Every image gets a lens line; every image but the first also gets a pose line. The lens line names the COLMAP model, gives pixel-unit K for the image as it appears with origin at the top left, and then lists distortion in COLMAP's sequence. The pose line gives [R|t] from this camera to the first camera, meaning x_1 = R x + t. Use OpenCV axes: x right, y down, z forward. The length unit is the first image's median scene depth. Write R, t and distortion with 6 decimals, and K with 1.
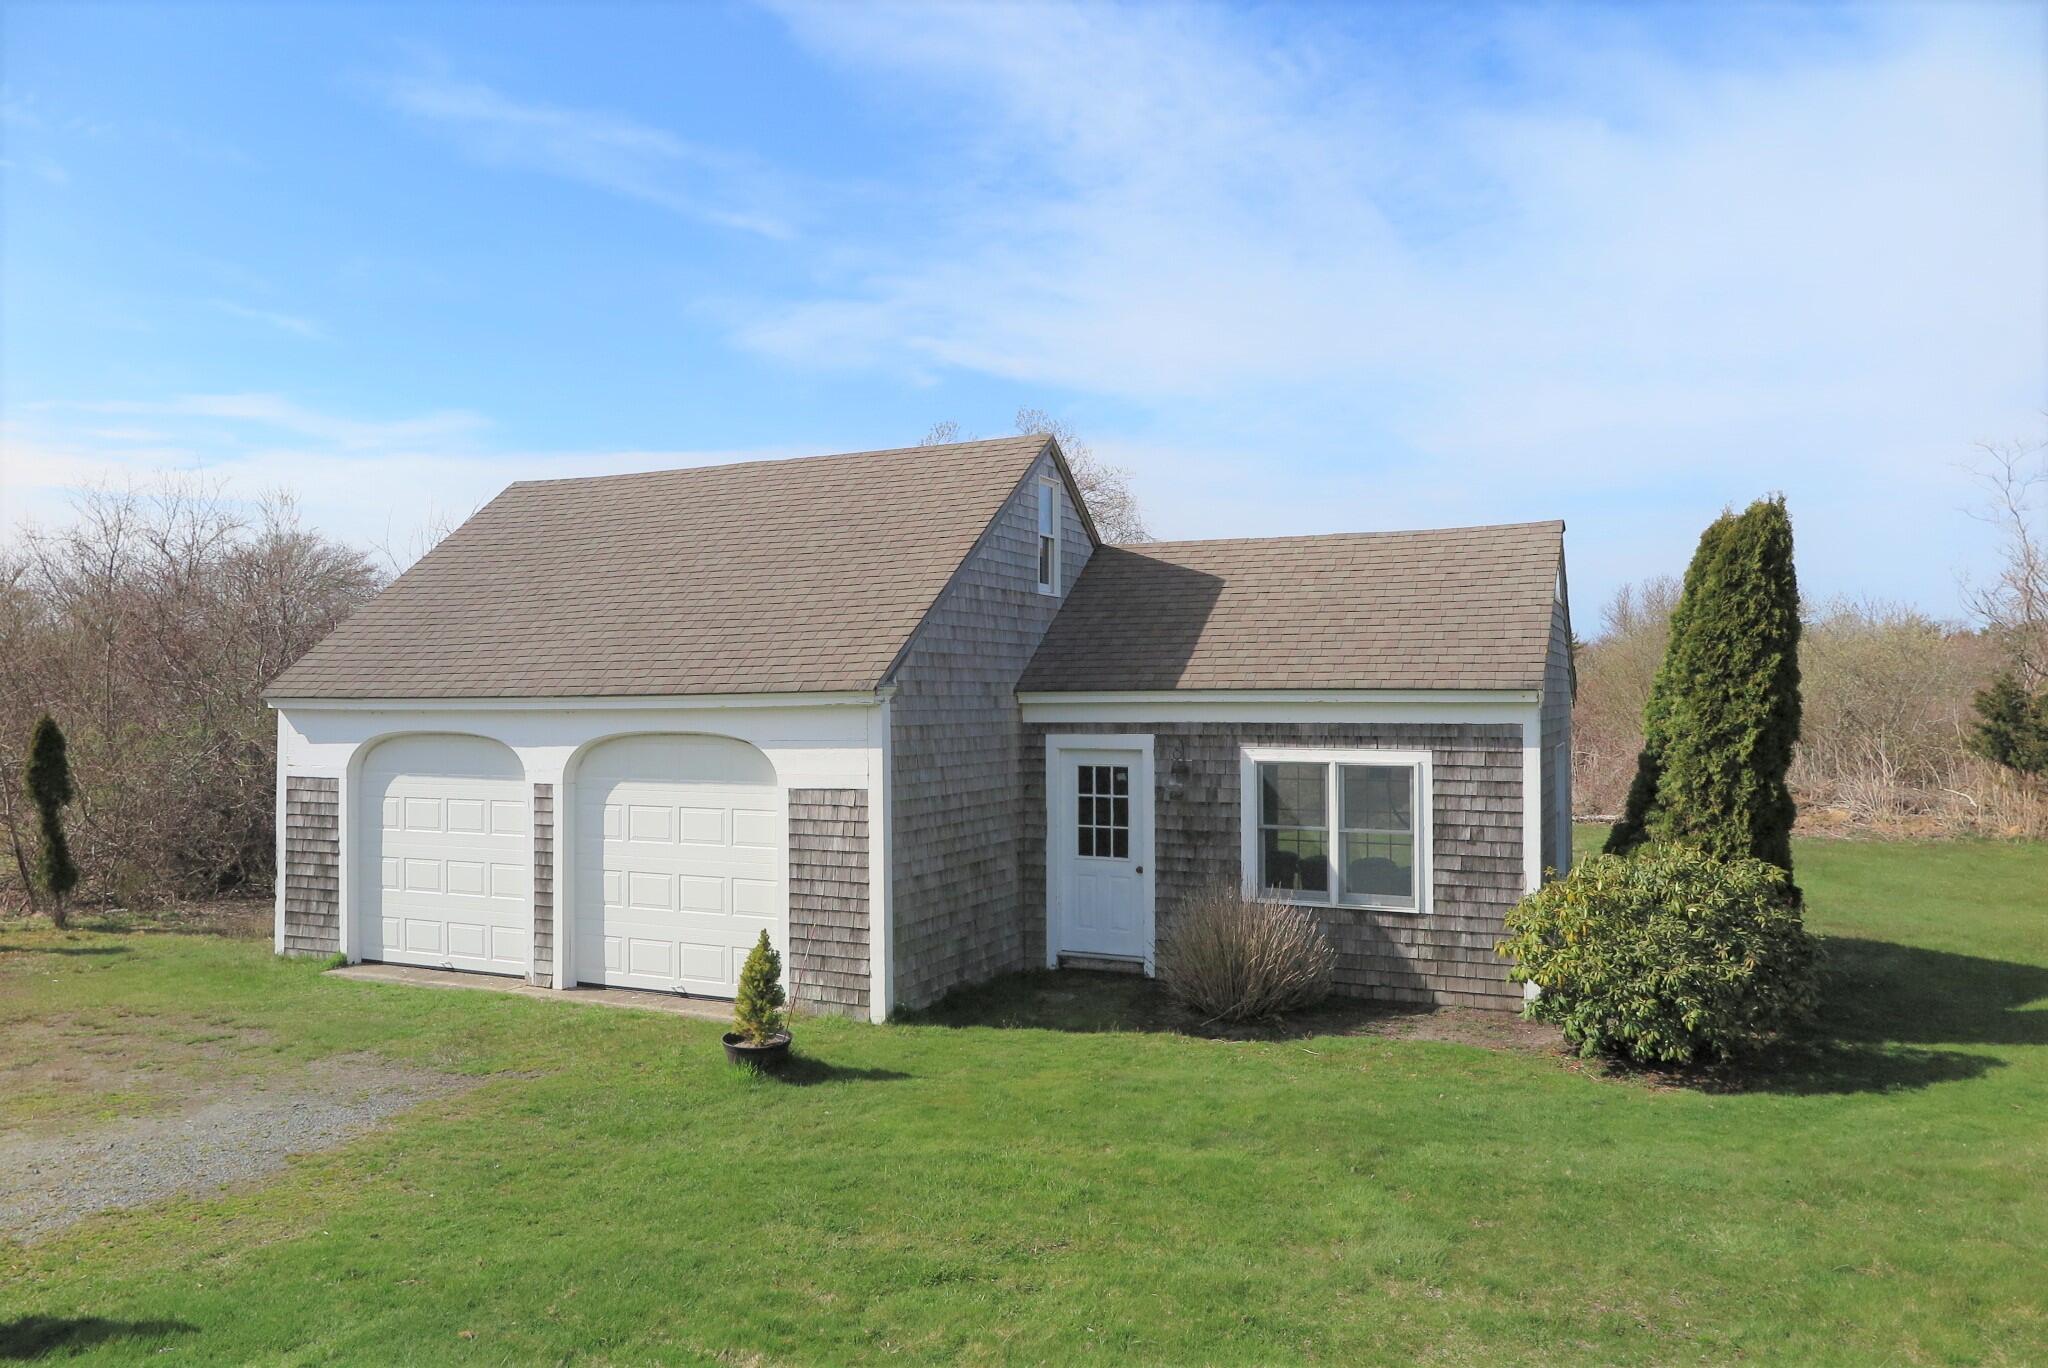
lens RADIAL K [[1396.4, 0, 1025.0], [0, 1396.4, 675.2], [0, 0, 1]] dist [-0.000157, 0.004725]
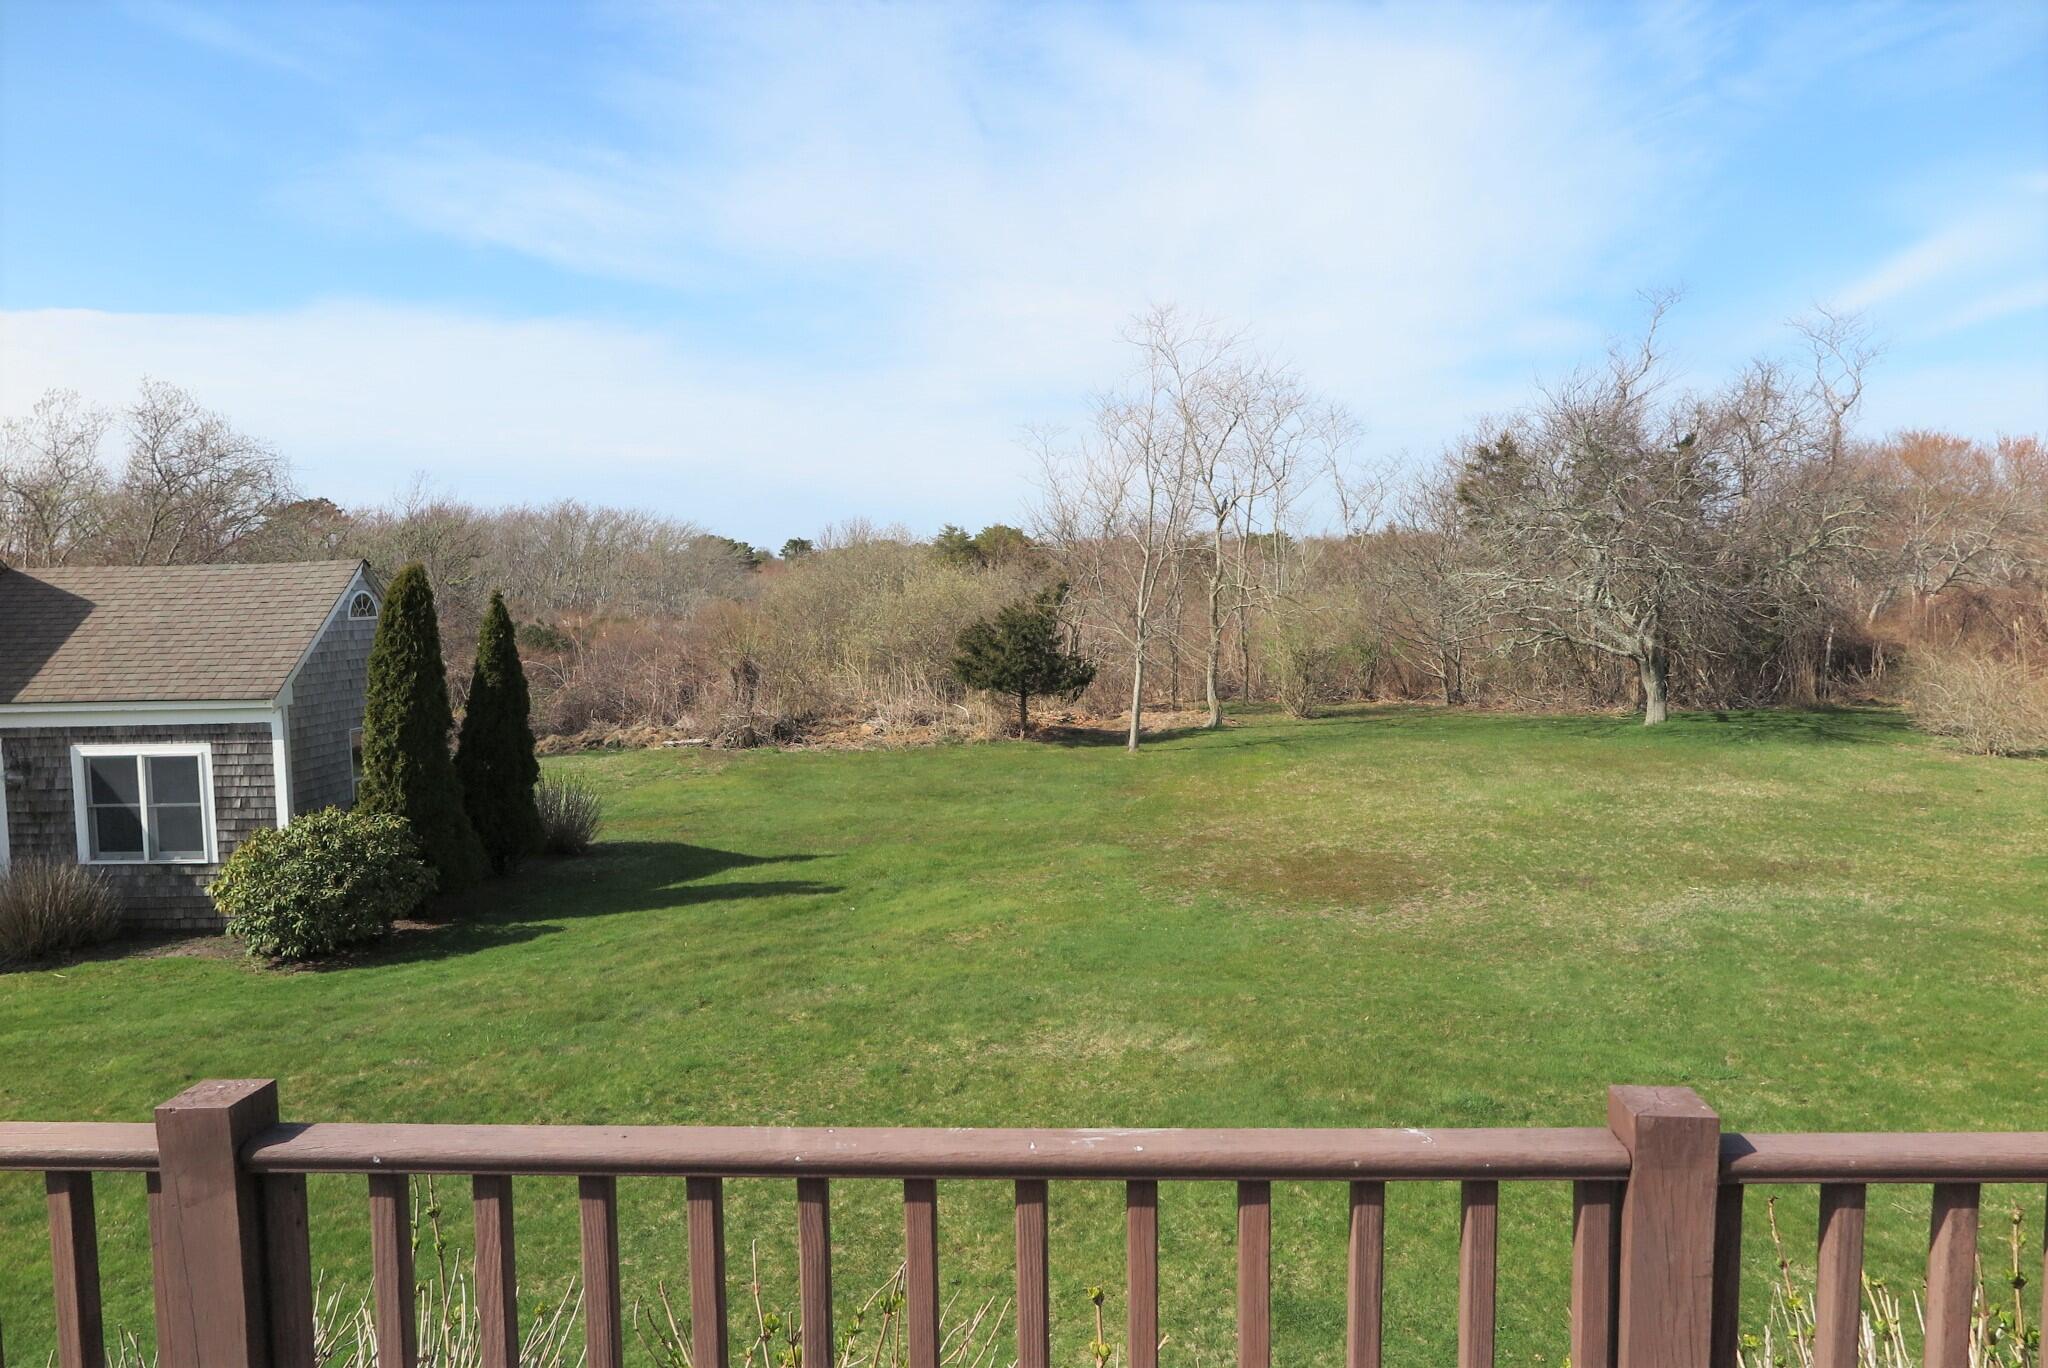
lens RADIAL K [[1396.4, 0, 1022.4], [0, 1396.4, 694.7], [0, 0, 1]] dist [-0.000157, 0.004725]
pose [[0.932886, -0.047830, 0.356982, 0.542809], [0.017517, 0.995995, 0.087671, -0.097928], [-0.359745, -0.075534, 0.929988, -0.535742]]
